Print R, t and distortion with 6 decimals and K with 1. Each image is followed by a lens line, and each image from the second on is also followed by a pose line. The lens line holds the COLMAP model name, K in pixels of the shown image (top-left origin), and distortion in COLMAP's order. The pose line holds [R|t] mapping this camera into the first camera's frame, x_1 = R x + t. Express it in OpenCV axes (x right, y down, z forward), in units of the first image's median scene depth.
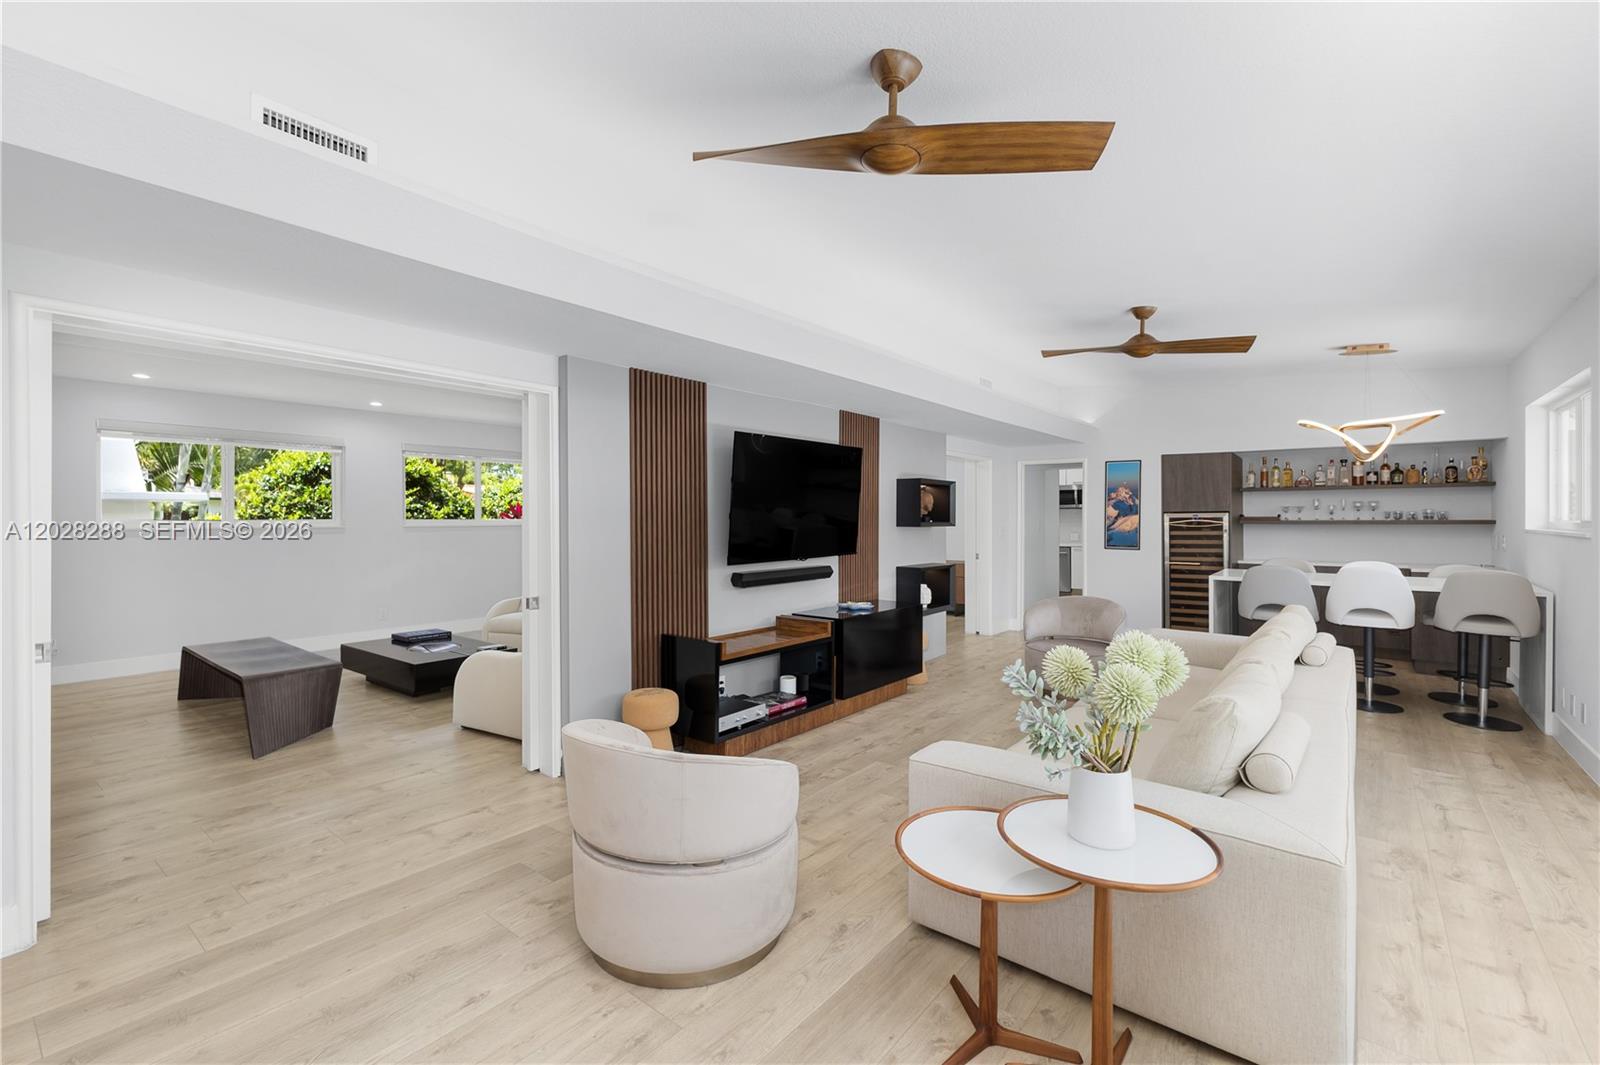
lens RADIAL K [[695.7, 0, 800.0], [0, 695.7, 532.5], [0, 0, 1]] dist [0.001467, 0.000201]
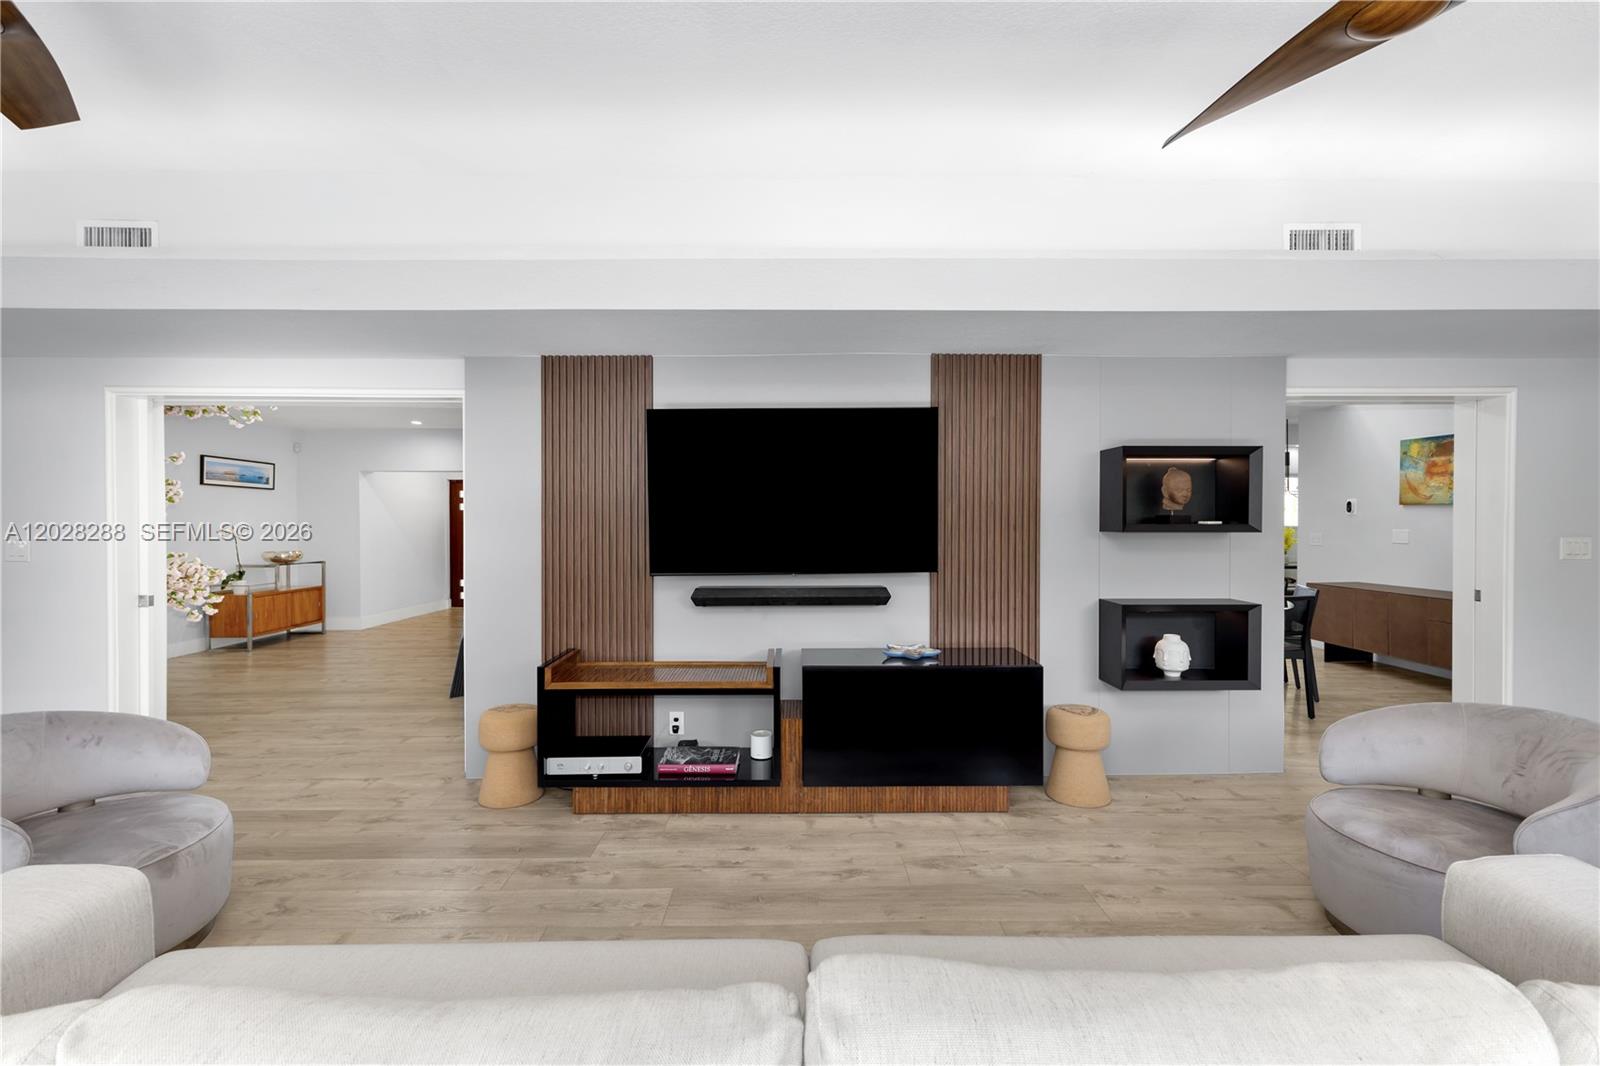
lens RADIAL K [[685.6, 0, 800.0], [0, 685.6, 533.0], [0, 0, 1]] dist [0.002339, 0.000287]
pose [[0.634133, 0.010659, -0.773150, 0.539180], [-0.012486, 0.999916, 0.003545, -0.007525], [0.773123, 0.007405, 0.634213, 0.538235]]
